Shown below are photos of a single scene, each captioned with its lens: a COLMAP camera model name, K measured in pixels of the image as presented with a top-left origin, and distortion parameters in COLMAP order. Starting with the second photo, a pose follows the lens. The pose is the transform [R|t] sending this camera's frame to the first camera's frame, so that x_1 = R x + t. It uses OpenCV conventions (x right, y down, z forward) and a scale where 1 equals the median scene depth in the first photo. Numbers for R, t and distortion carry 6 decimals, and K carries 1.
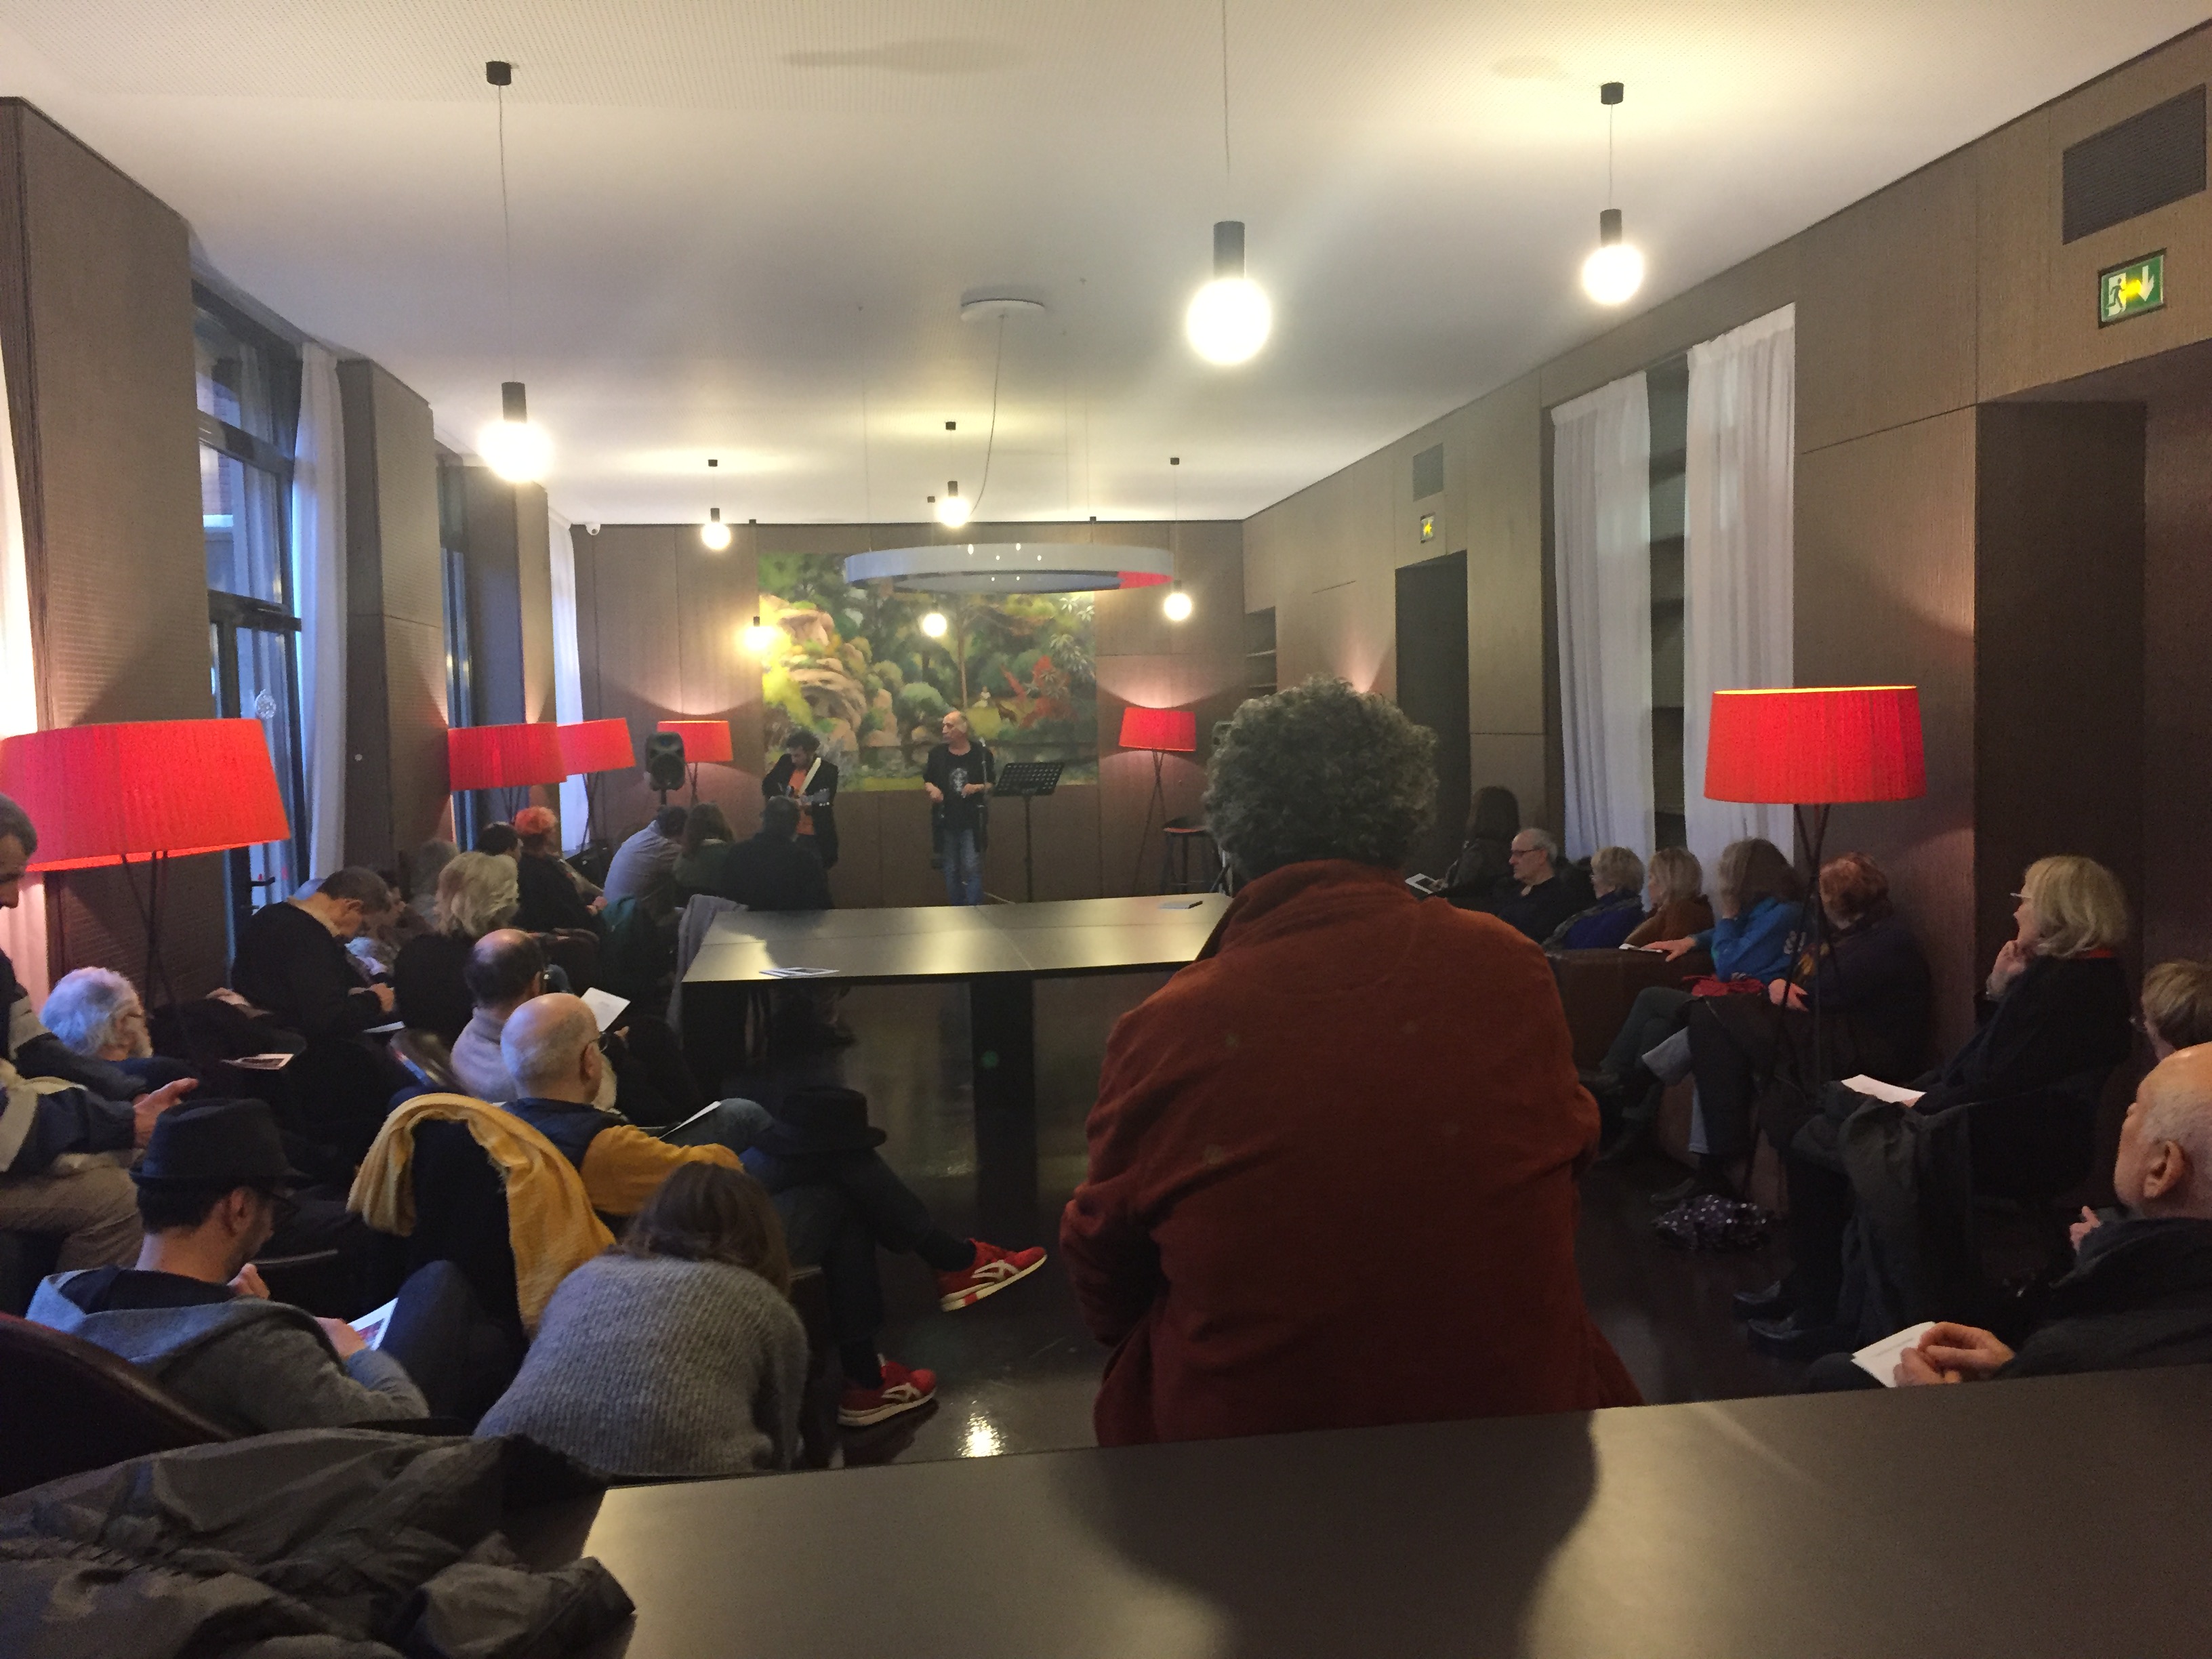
lens RADIAL K [[1875.7, 0, 1108.8], [0, 1875.7, 829.7], [0, 0, 1]] dist [0.016816, -0.001643]
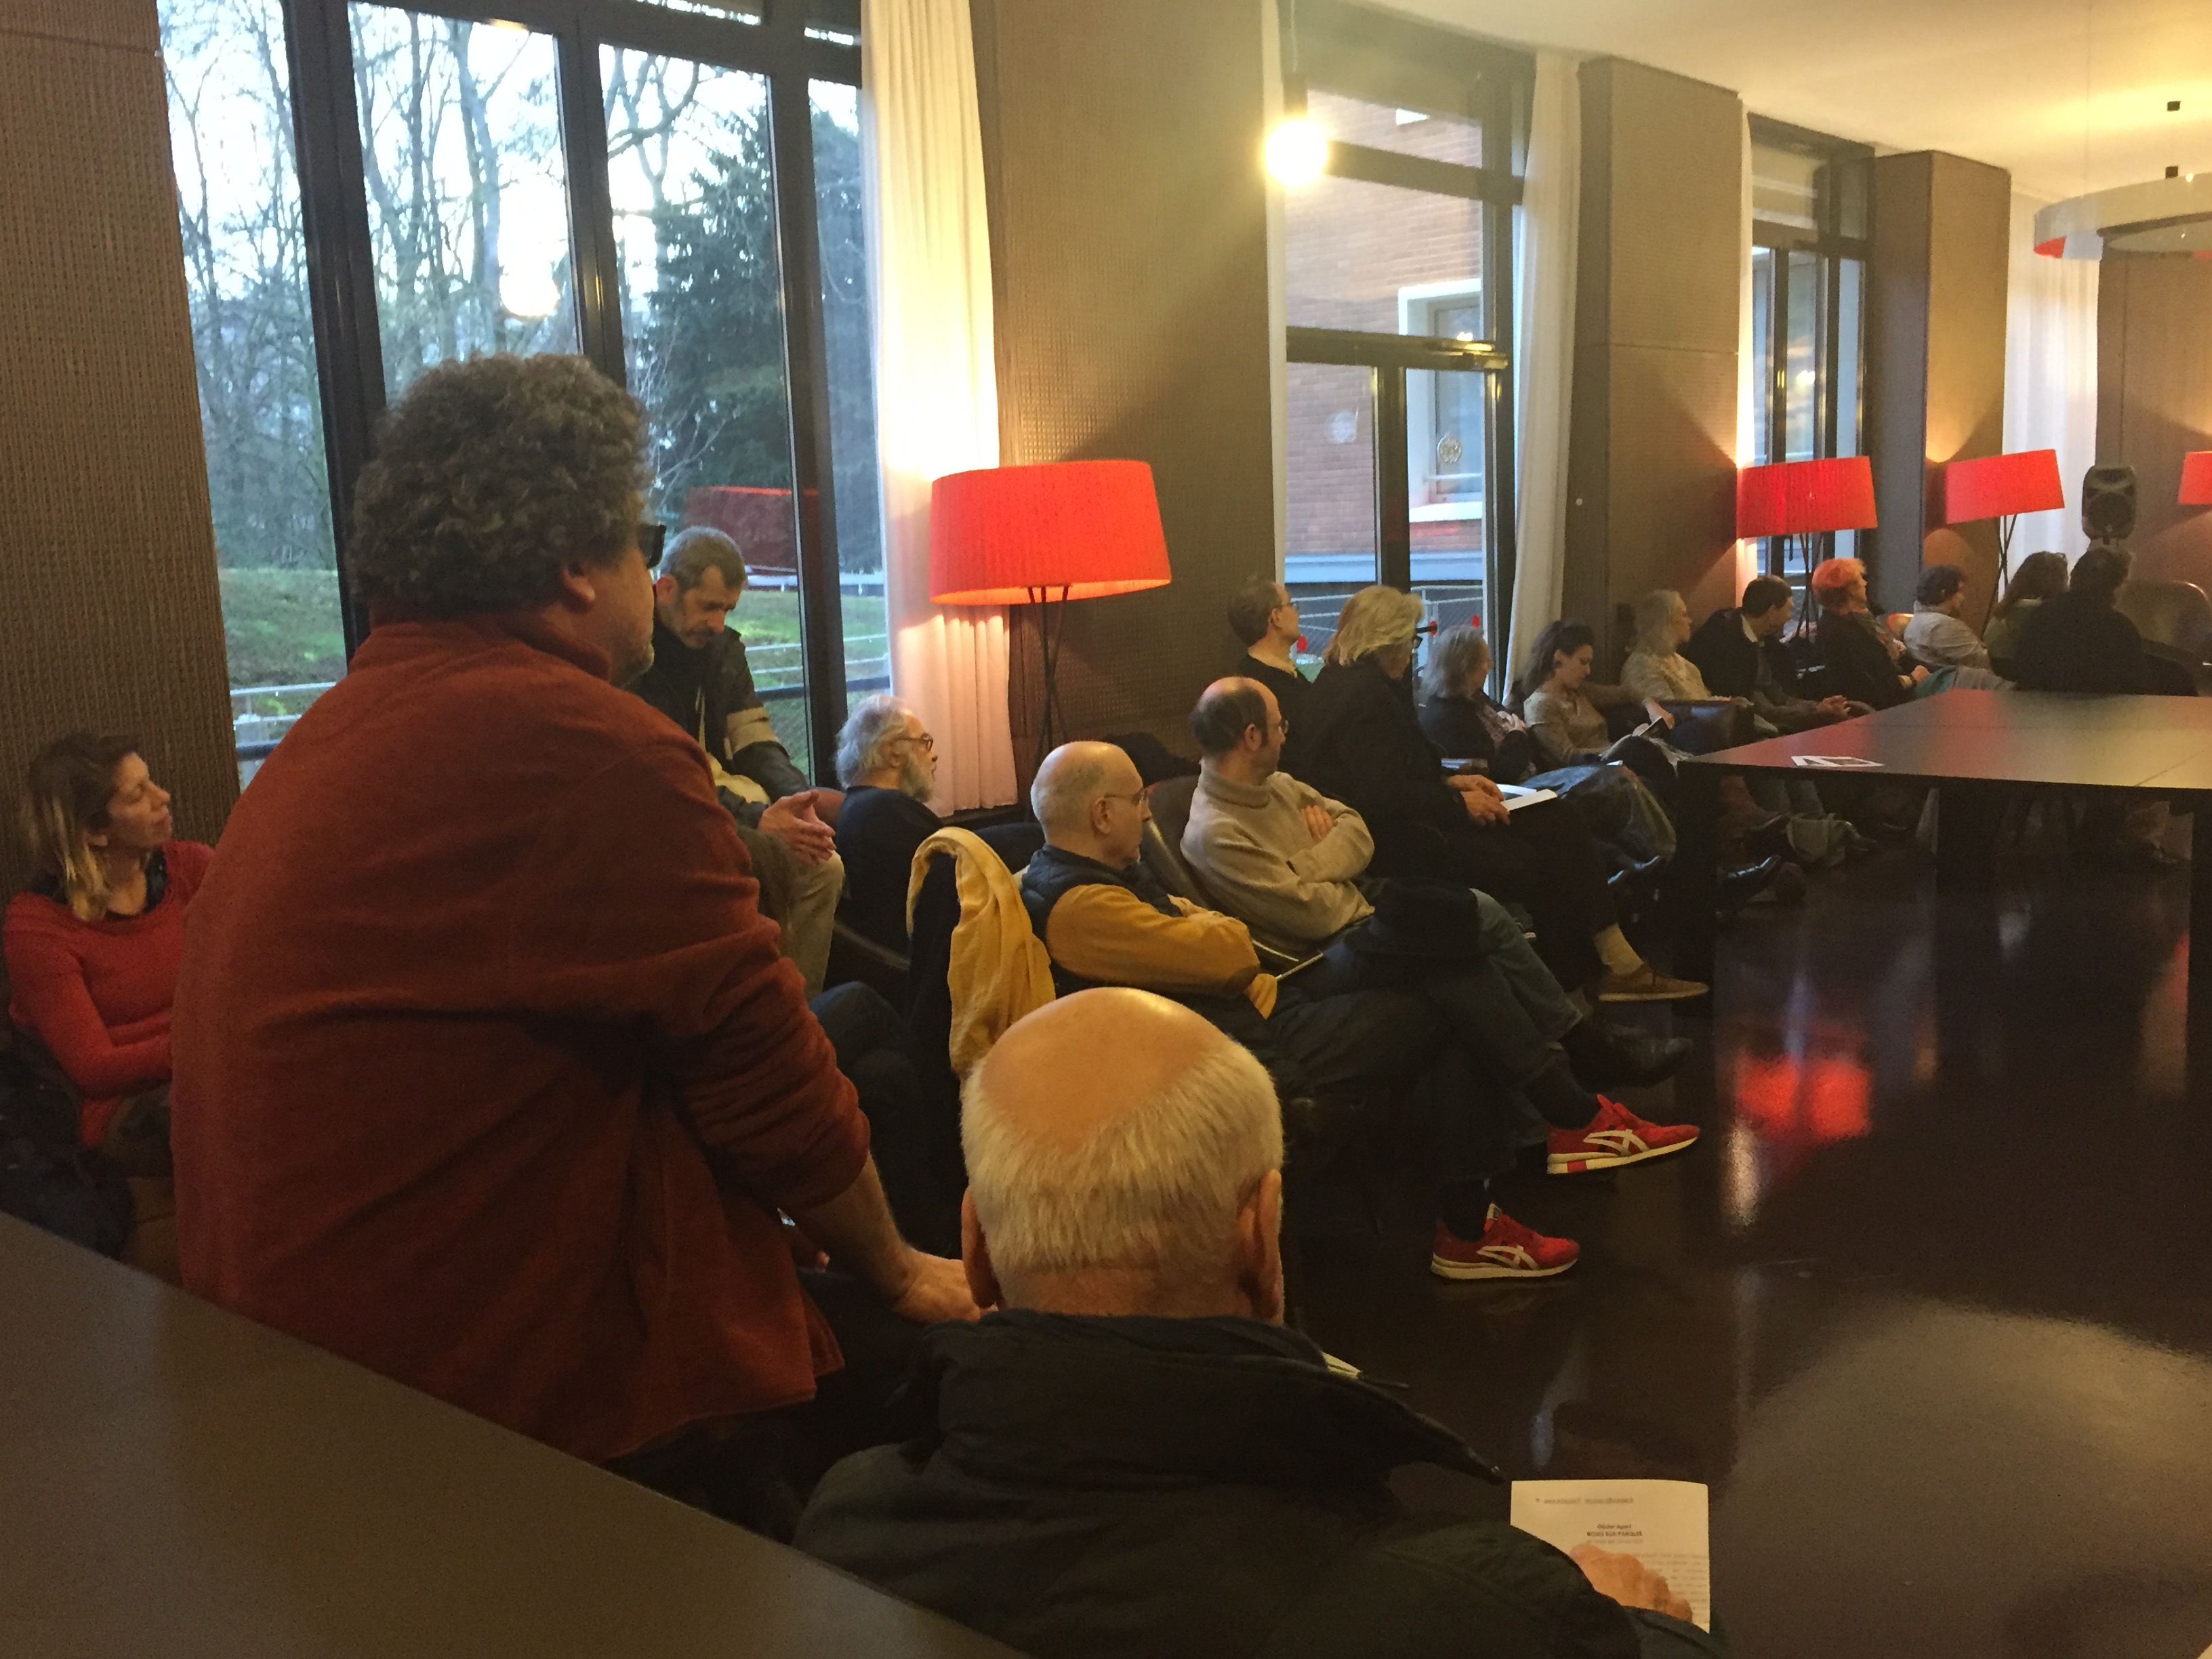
lens RADIAL K [[2032.0, 0, 1106.5], [0, 2032.0, 837.2], [0, 0, 1]] dist [0.020466, 0.000000]
pose [[0.654506, 0.114127, -0.747393, 0.120829], [-0.021834, 0.990982, 0.132202, -0.000650], [0.755741, -0.070209, 0.651096, 0.079519]]
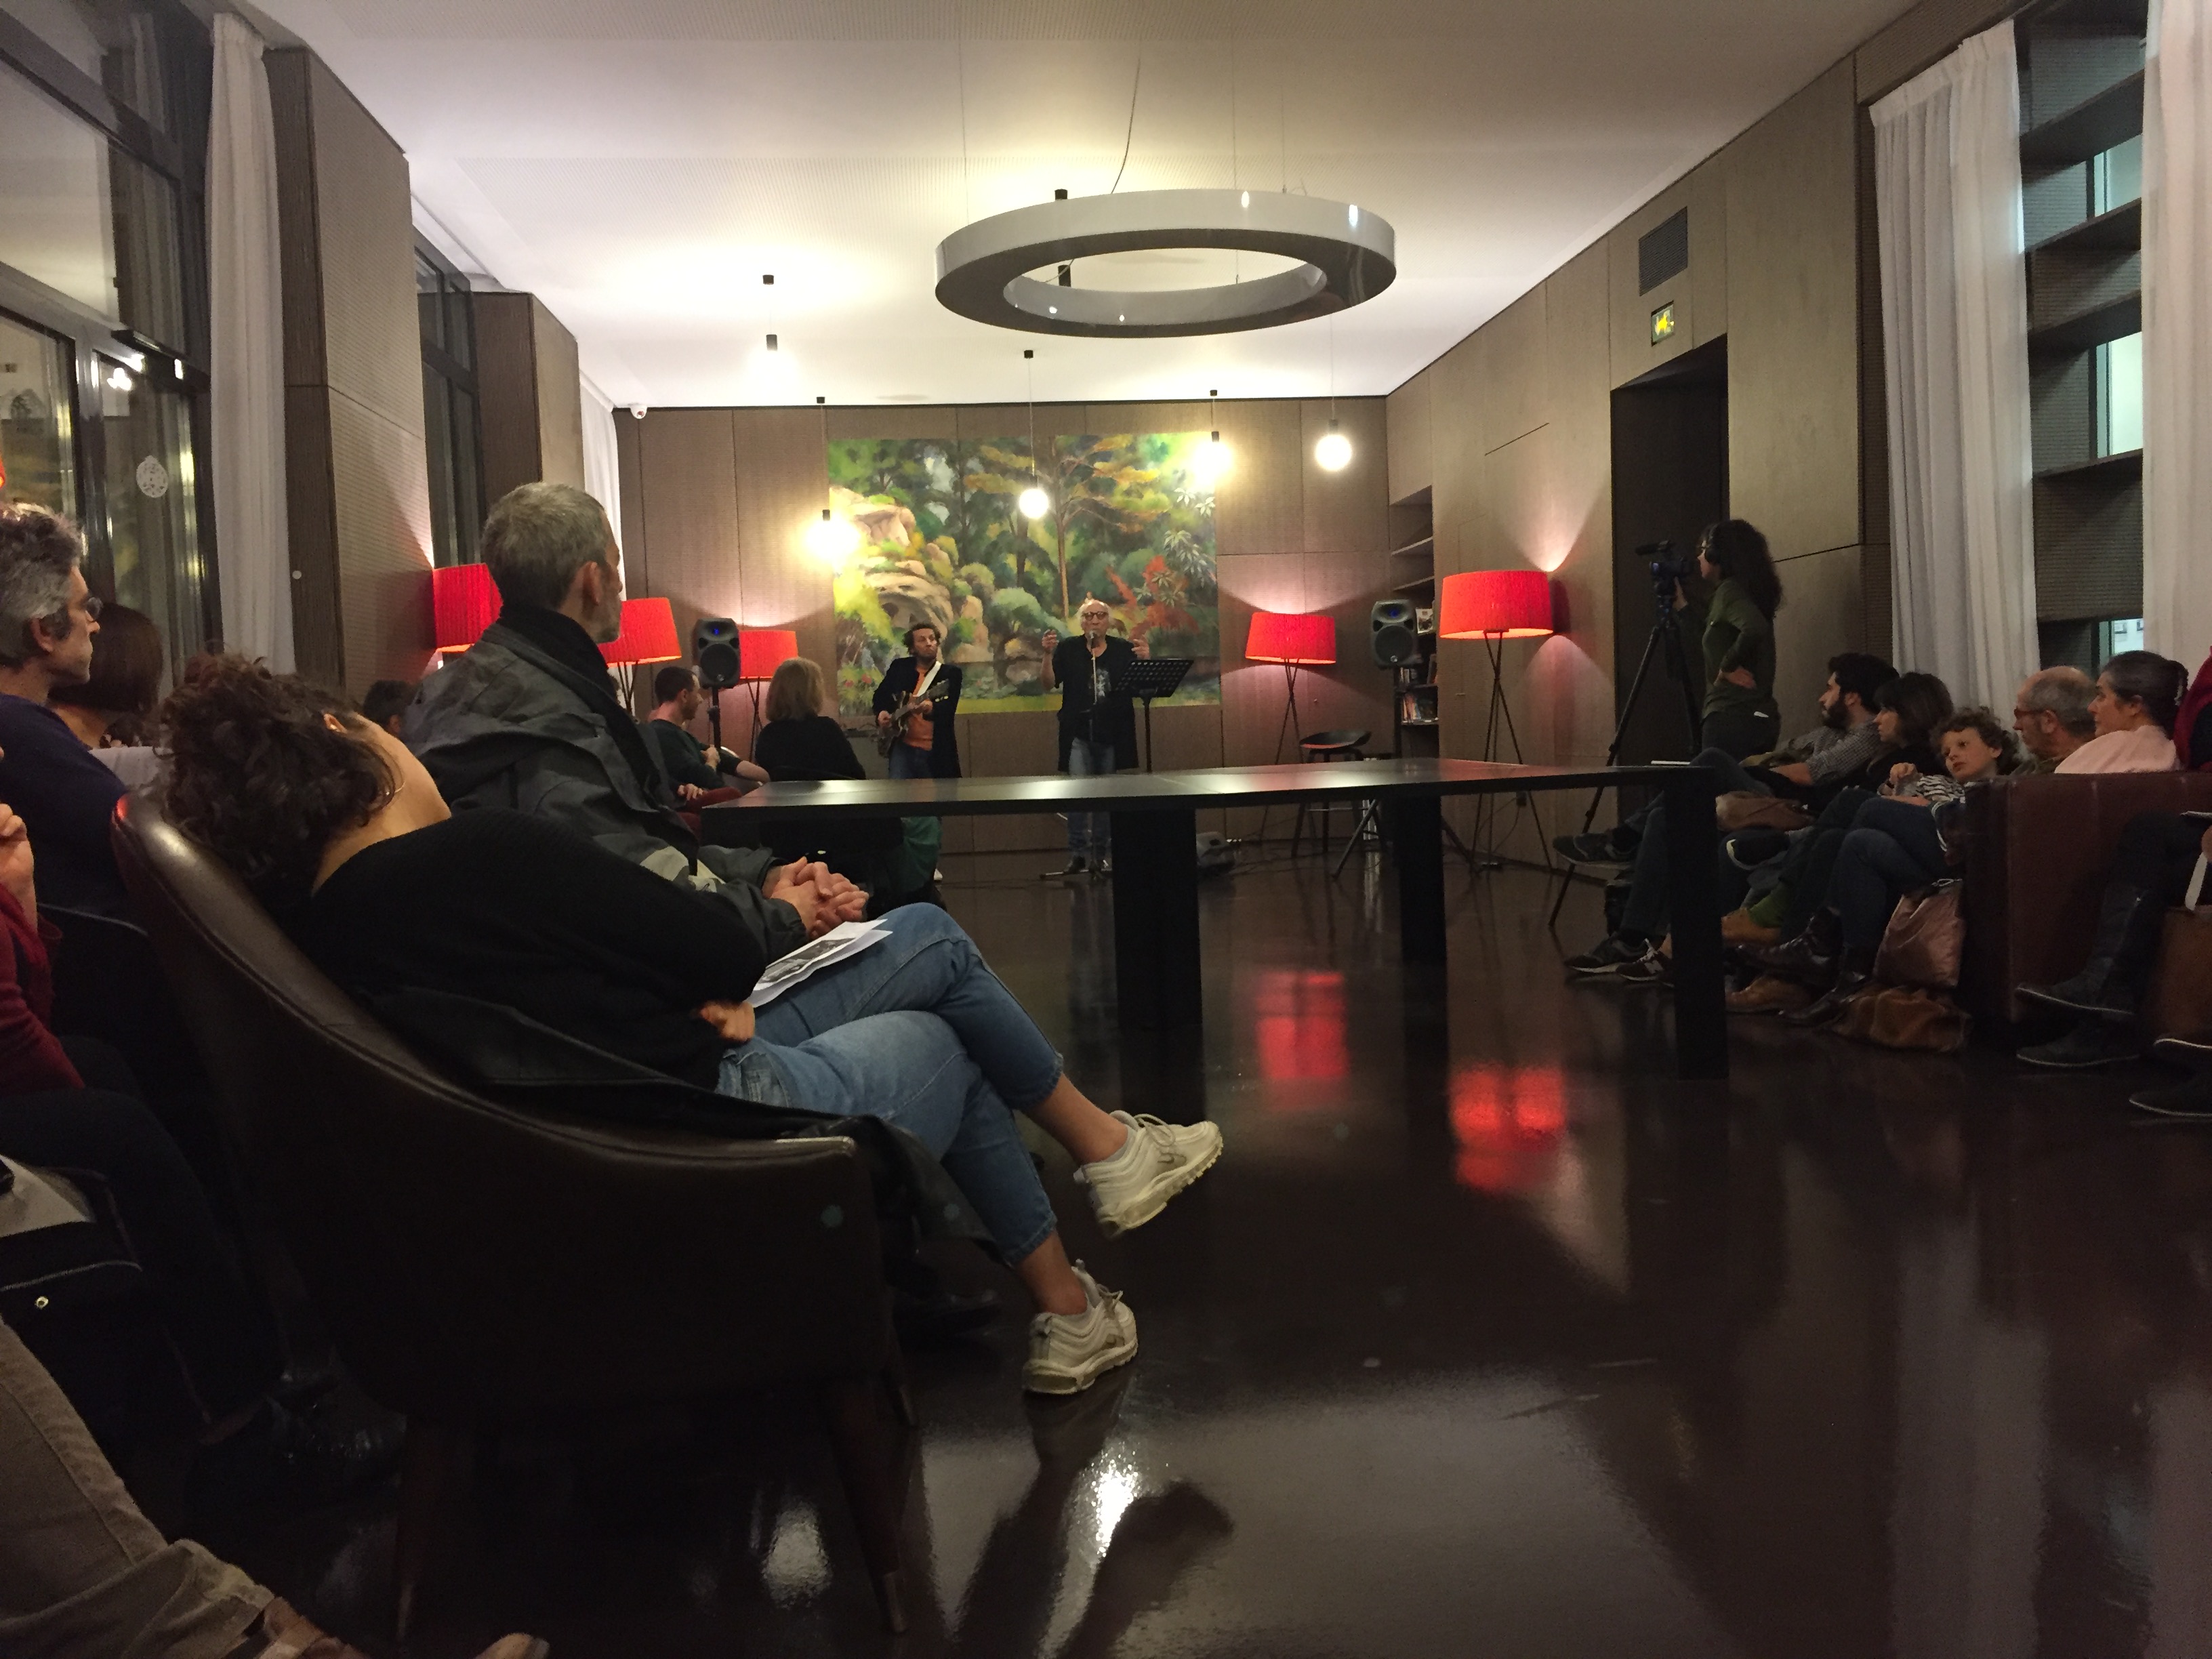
lens RADIAL K [[1875.7, 0, 1102.4], [0, 1875.7, 818.6], [0, 0, 1]] dist [0.016816, -0.001643]
pose [[0.998967, -0.010083, -0.044310, -0.022982], [0.009622, 0.999897, -0.010605, 0.037915], [0.044413, 0.010168, 0.998962, 0.139104]]
